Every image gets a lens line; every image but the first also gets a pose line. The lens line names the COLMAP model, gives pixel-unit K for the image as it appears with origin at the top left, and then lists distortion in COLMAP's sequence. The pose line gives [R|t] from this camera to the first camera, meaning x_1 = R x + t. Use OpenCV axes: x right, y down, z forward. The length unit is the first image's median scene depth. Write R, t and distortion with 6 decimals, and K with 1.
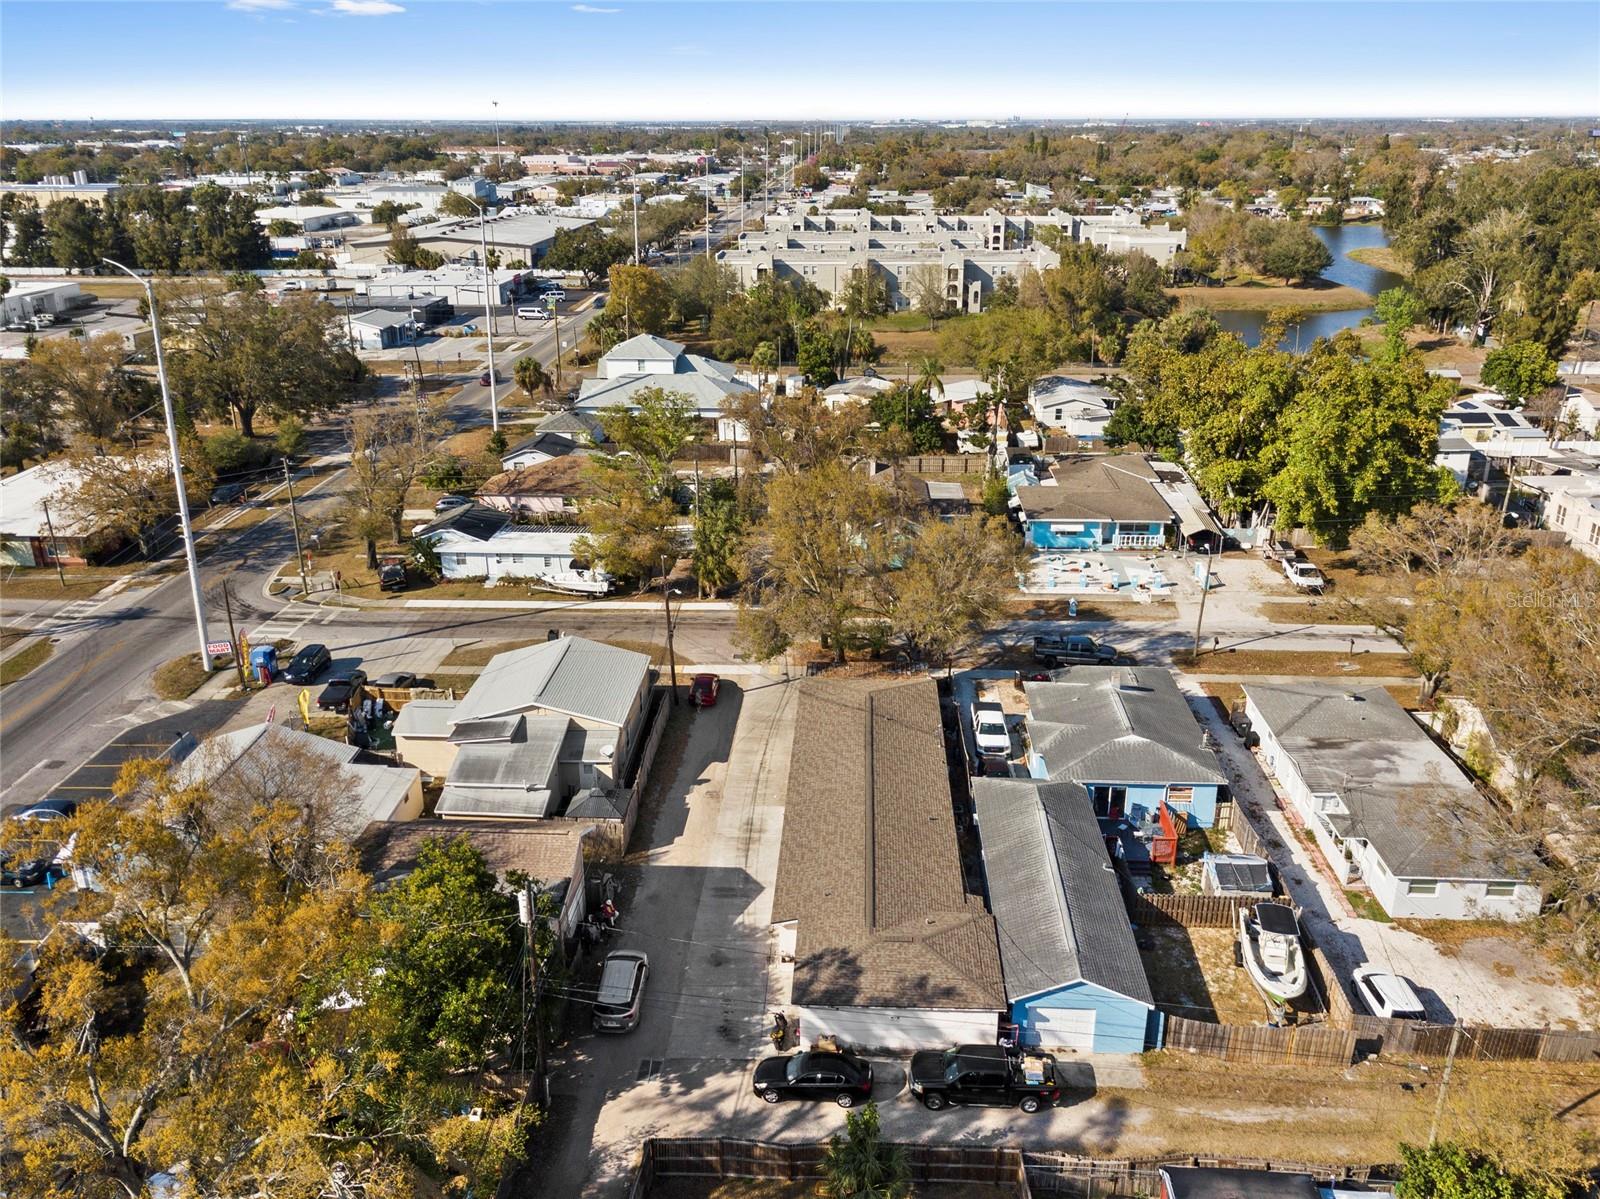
lens RADIAL K [[1218.6, 0, 785.8], [0, 1218.6, 640.5], [0, 0, 1]] dist [0.007333, -0.003810]
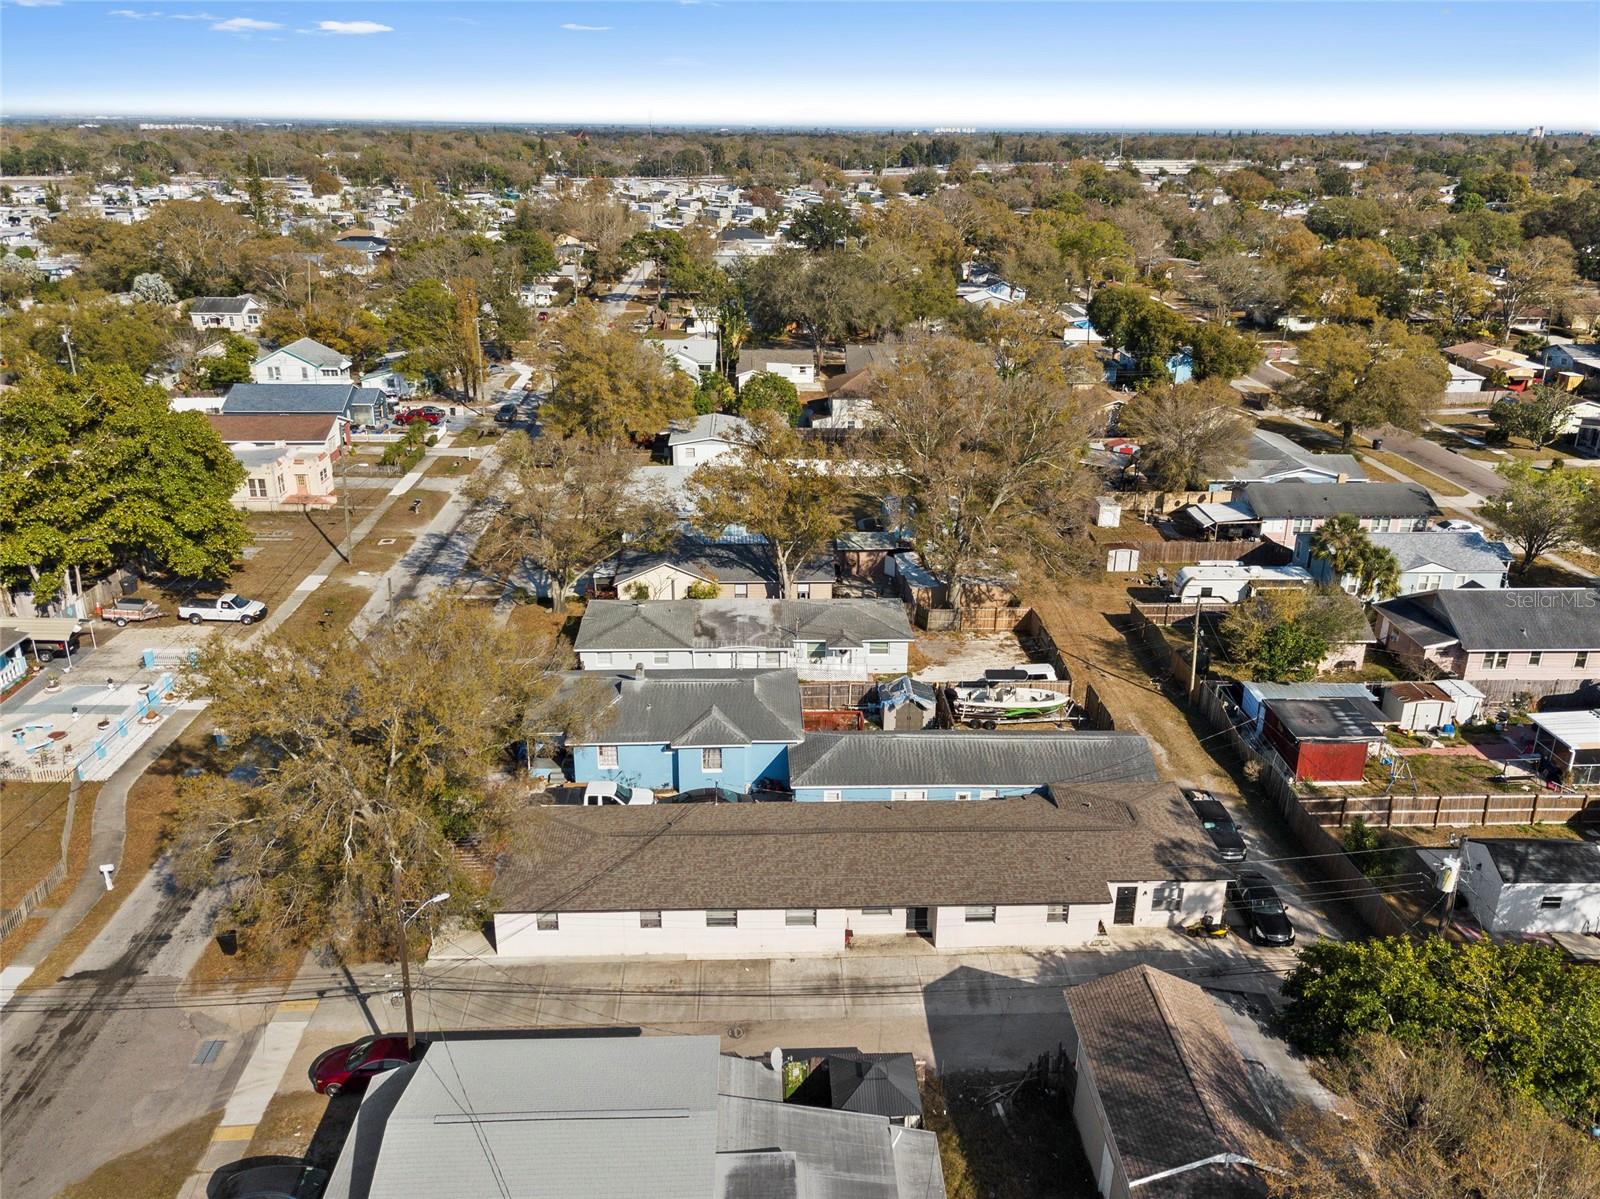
lens RADIAL K [[1218.6, 0, 785.8], [0, 1218.6, 640.5], [0, 0, 1]] dist [0.007333, -0.003810]
pose [[-0.061983, -0.382542, 0.921857, -0.408208], [0.388421, 0.841574, 0.375344, -0.207698], [-0.919395, 0.381333, 0.096424, 0.574050]]
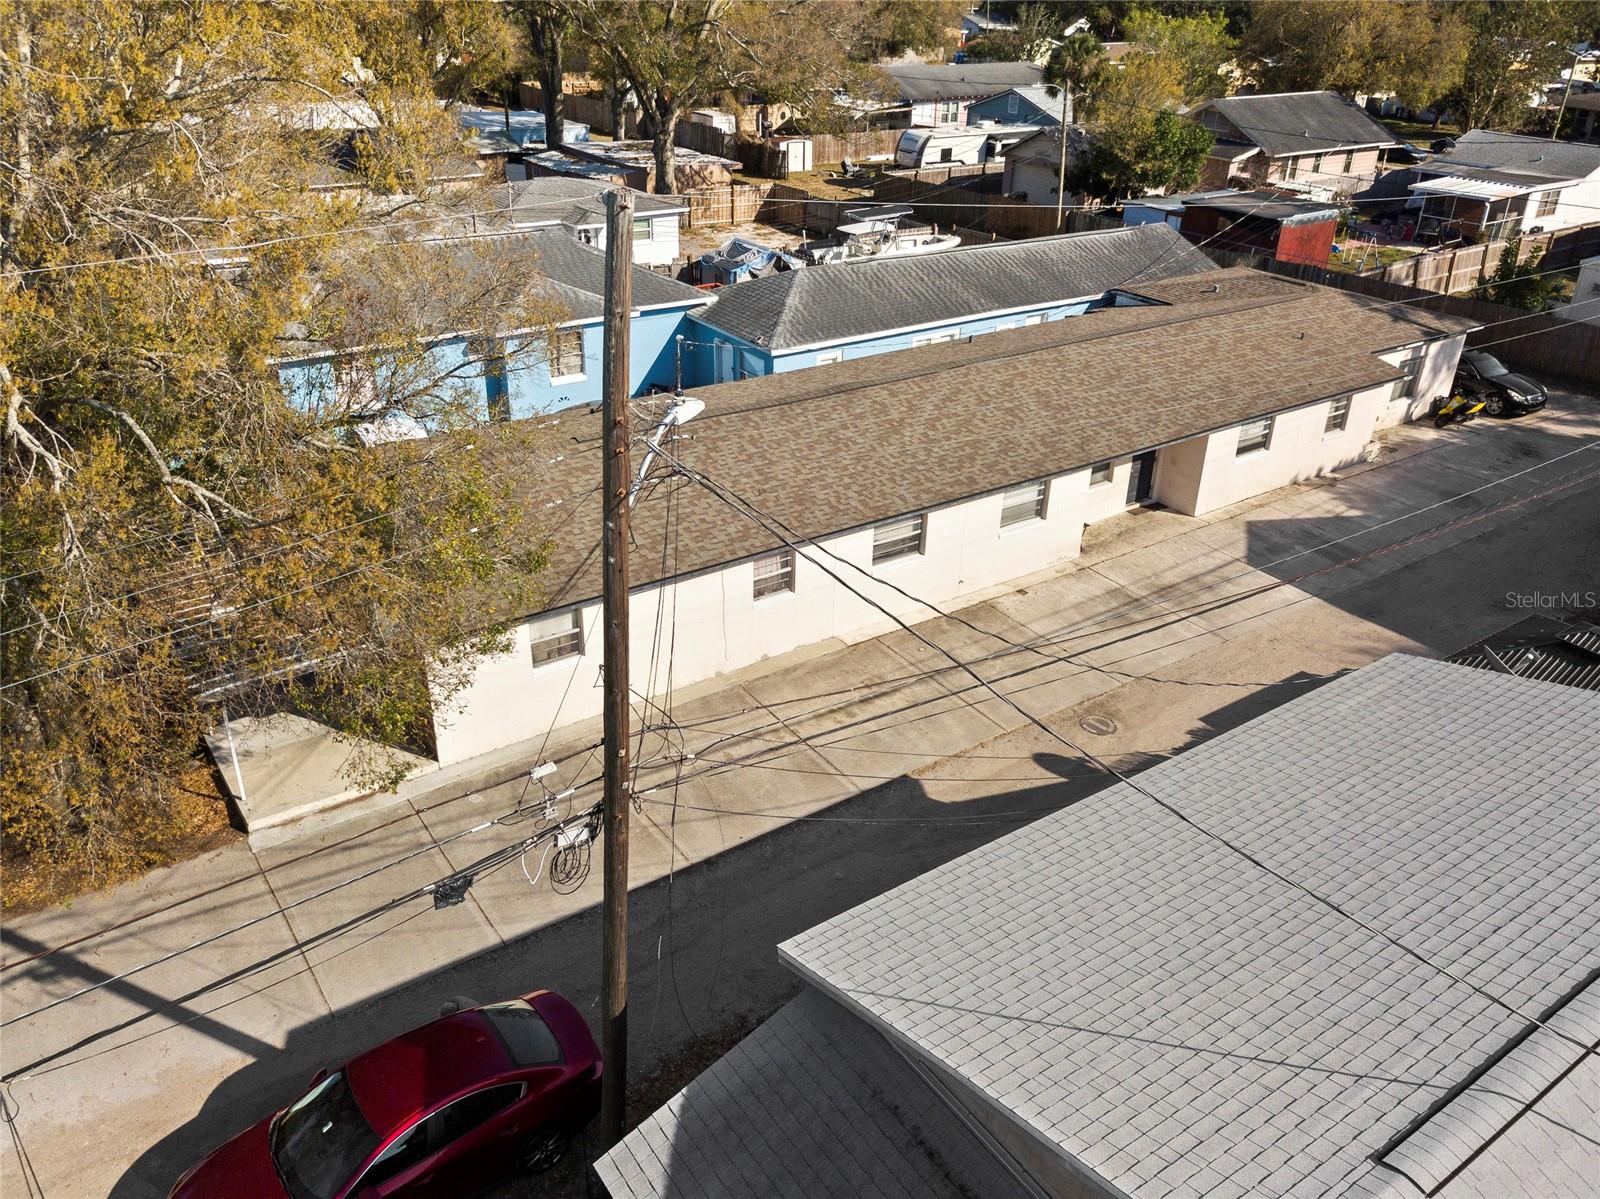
lens RADIAL K [[1203.3, 0, 800.0], [0, 1203.3, 599.5], [0, 0, 1]] dist [0.036866, -0.003940]
pose [[-0.597854, -0.388378, 0.701237, -0.133908], [0.288650, 0.711805, 0.640324, -0.073740], [-0.747832, 0.585232, -0.313450, 0.789992]]
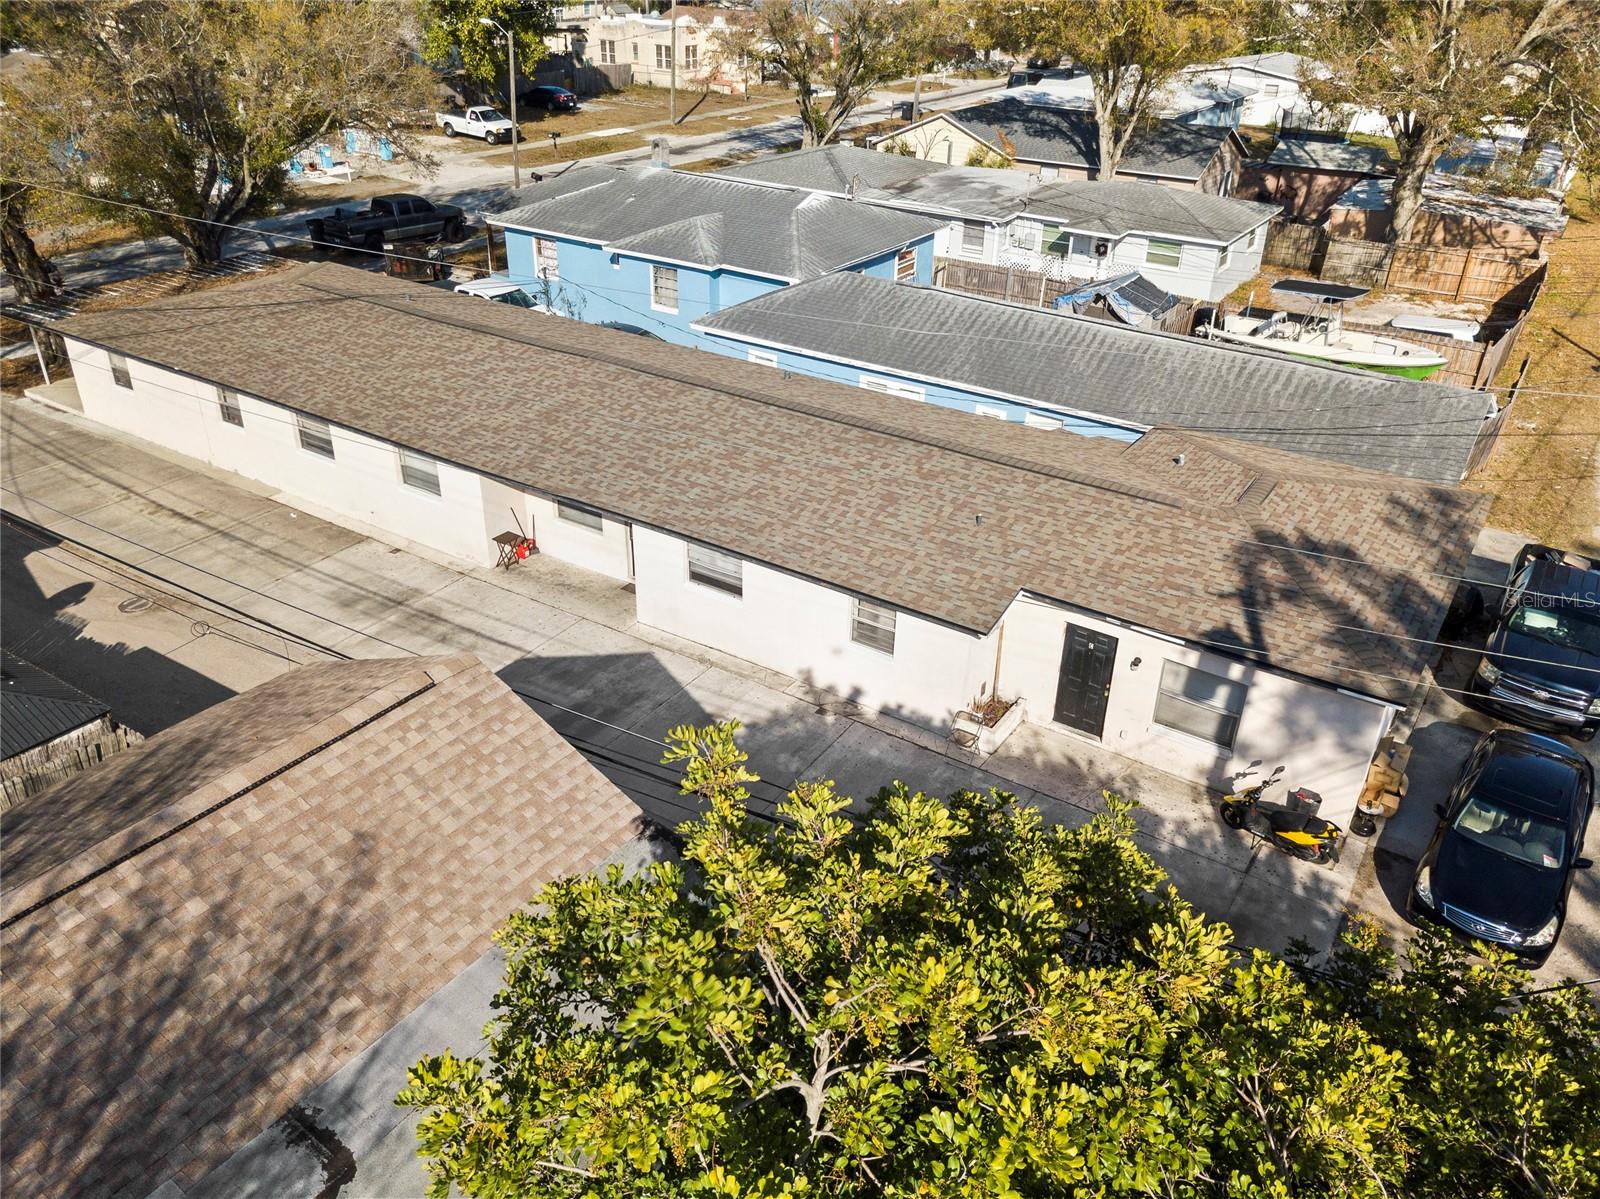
lens RADIAL K [[1218.6, 0, 785.8], [0, 1218.6, 640.5], [0, 0, 1]] dist [0.007333, -0.003810]
pose [[0.531749, -0.425903, 0.732017, -0.139924], [0.316928, 0.901615, 0.294358, 0.068074], [-0.785366, 0.075472, 0.614414, 0.446782]]
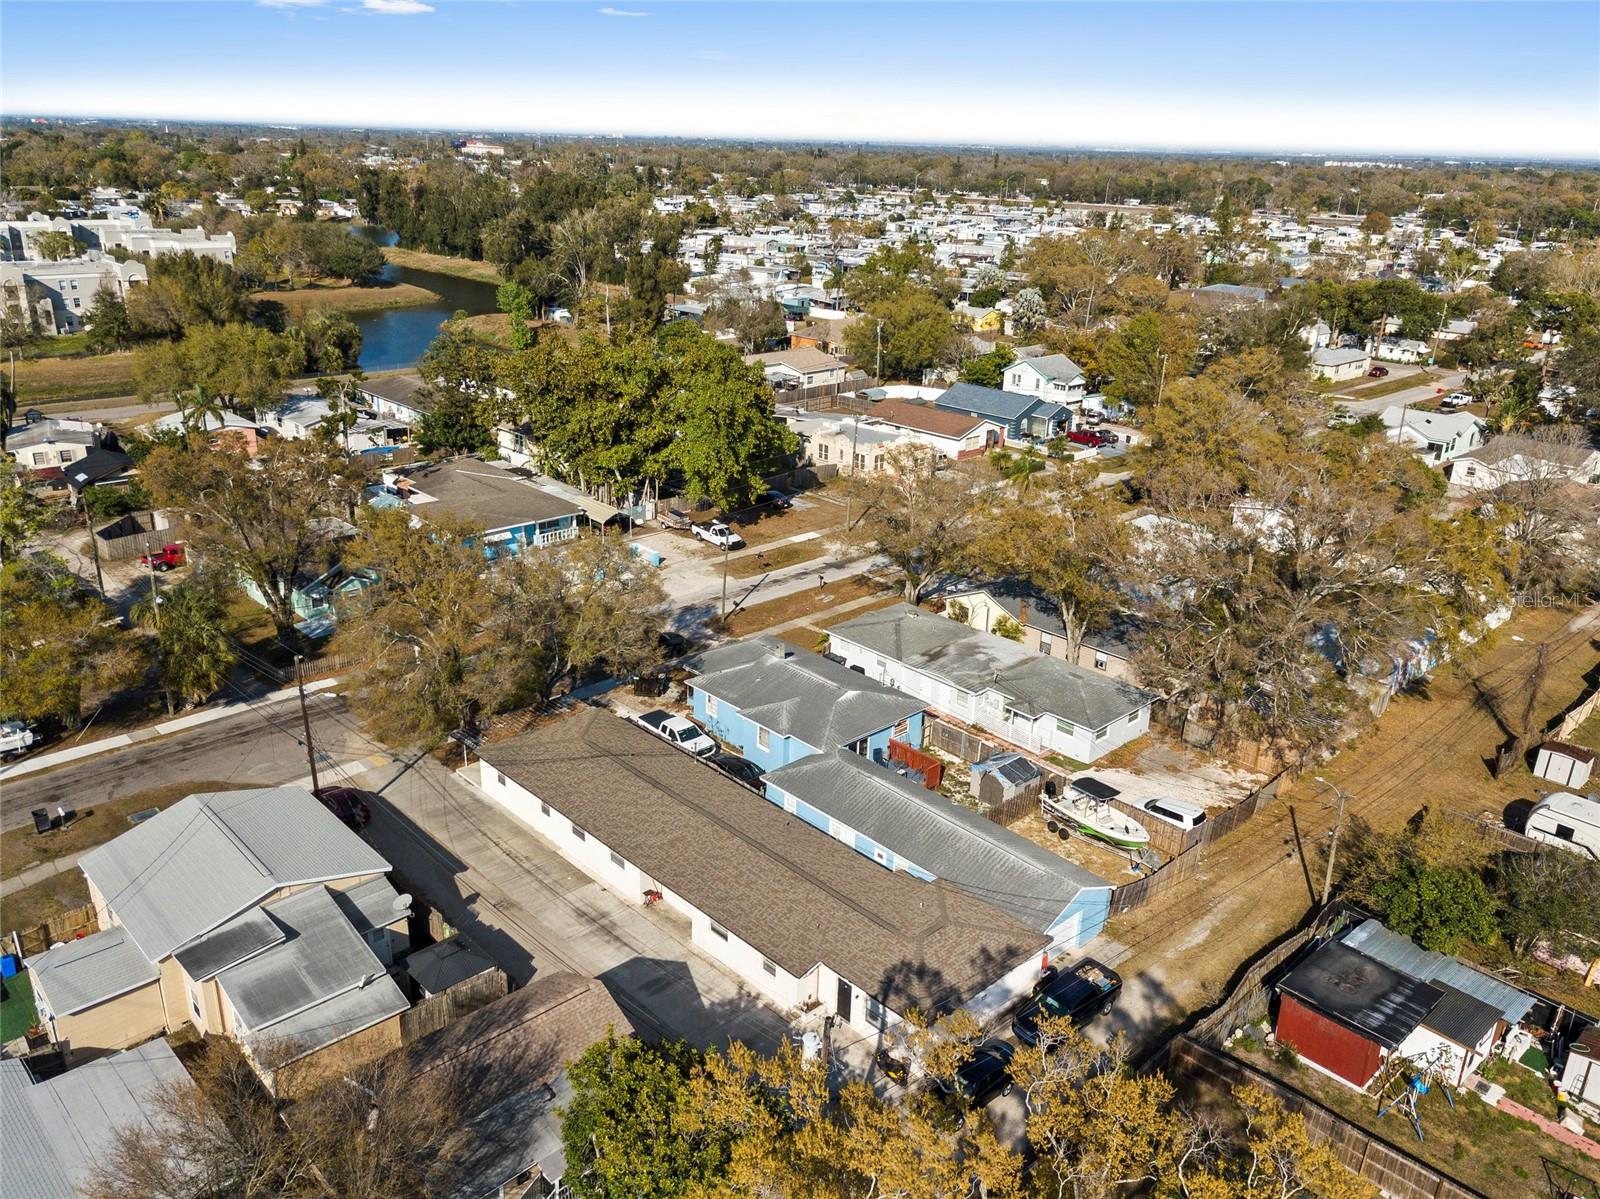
lens RADIAL K [[1203.3, 0, 800.0], [0, 1203.3, 599.5], [0, 0, 1]] dist [0.036866, -0.003940]
pose [[0.701119, -0.233916, 0.673583, -0.287361], [0.254252, 0.964578, 0.070325, -0.056113], [-0.666174, 0.121954, 0.735758, 0.146280]]
